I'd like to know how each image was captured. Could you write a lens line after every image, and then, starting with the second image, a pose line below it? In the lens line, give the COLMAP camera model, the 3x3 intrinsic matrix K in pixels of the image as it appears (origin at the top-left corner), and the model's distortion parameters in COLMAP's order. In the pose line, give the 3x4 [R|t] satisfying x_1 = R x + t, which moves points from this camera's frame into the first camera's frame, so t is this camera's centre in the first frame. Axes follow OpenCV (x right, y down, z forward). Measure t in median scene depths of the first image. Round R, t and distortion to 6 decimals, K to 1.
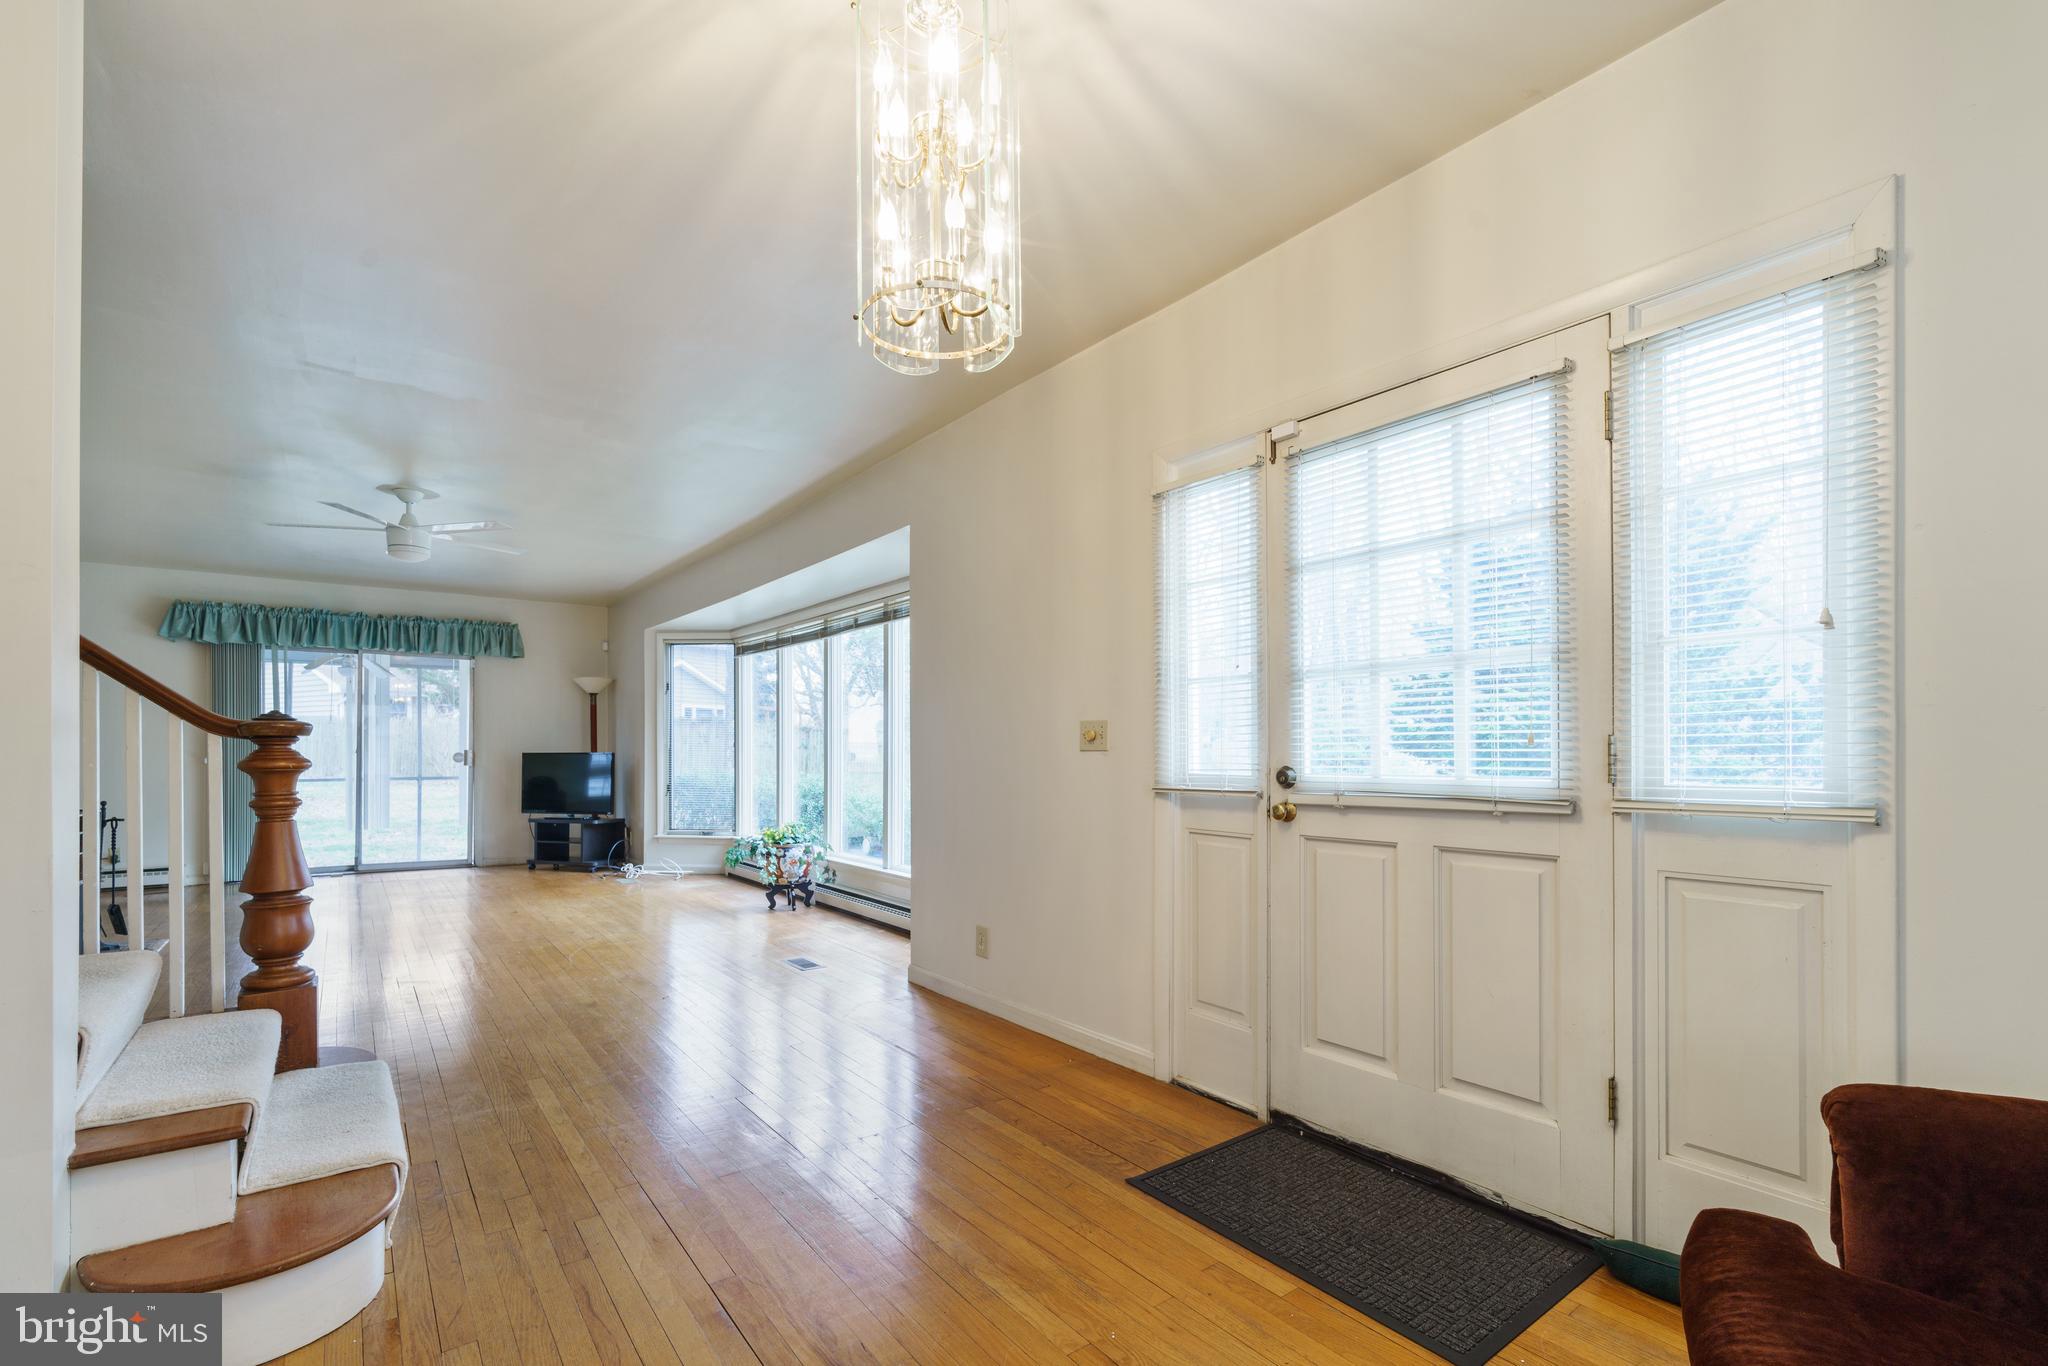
lens RADIAL K [[907.7, 0, 1028.1], [0, 907.7, 747.8], [0, 0, 1]] dist [0.000310, 0.000031]
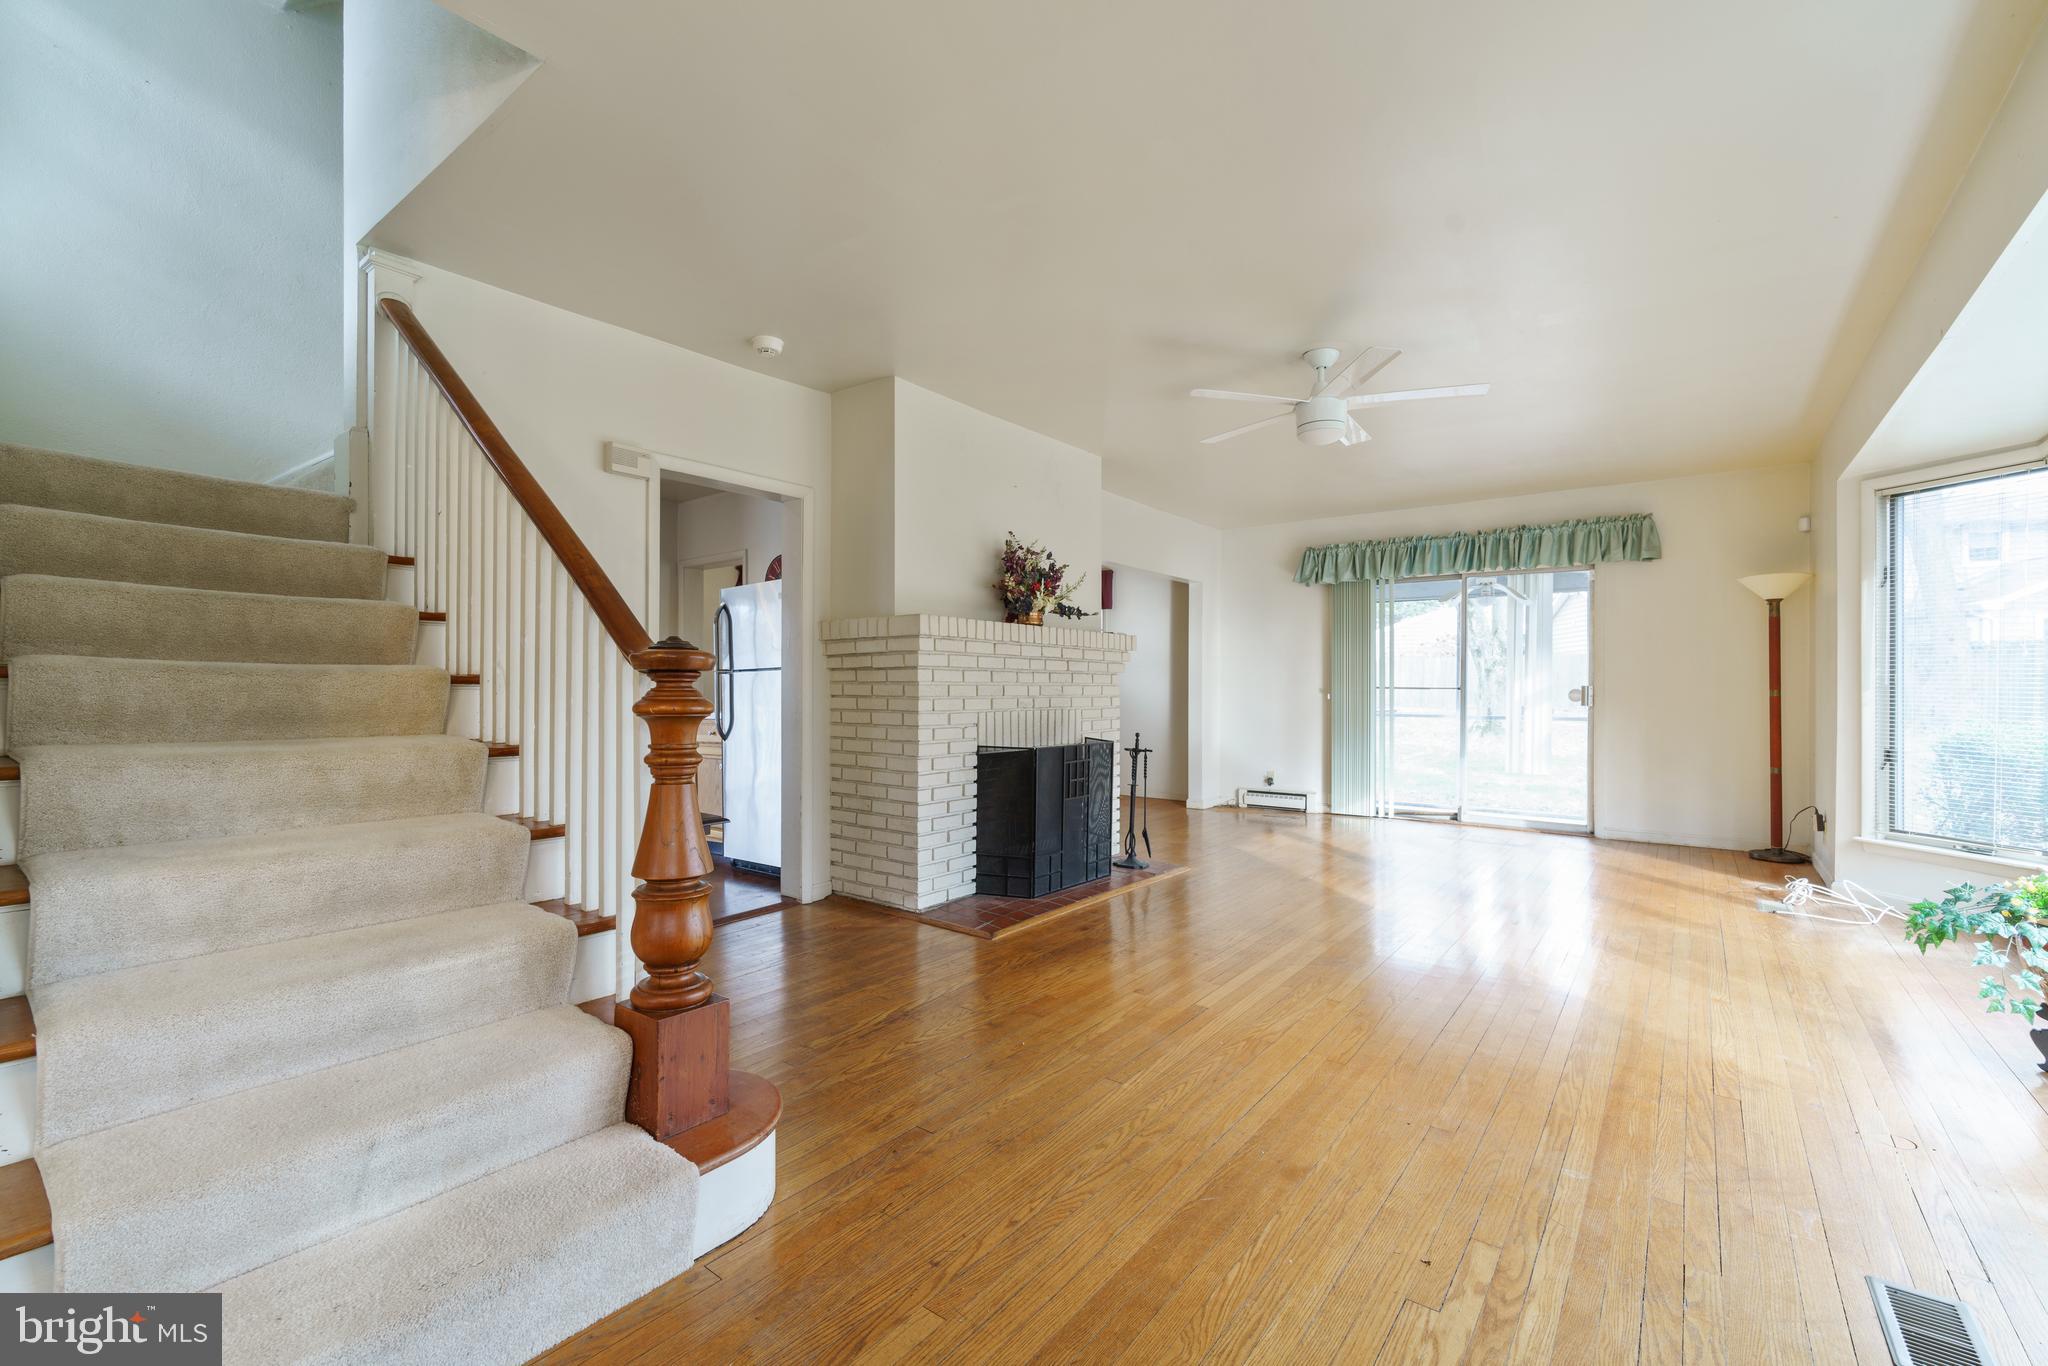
lens RADIAL K [[870.2, 0, 1024.0], [0, 870.2, 683.0], [0, 0, 1]] dist [-0.000578, 0.000135]
pose [[0.264788, -0.001228, -0.964306, -0.024059], [0.001559, 0.999998, -0.000845, -0.000400], [0.964305, -0.001279, 0.264789, 0.388488]]
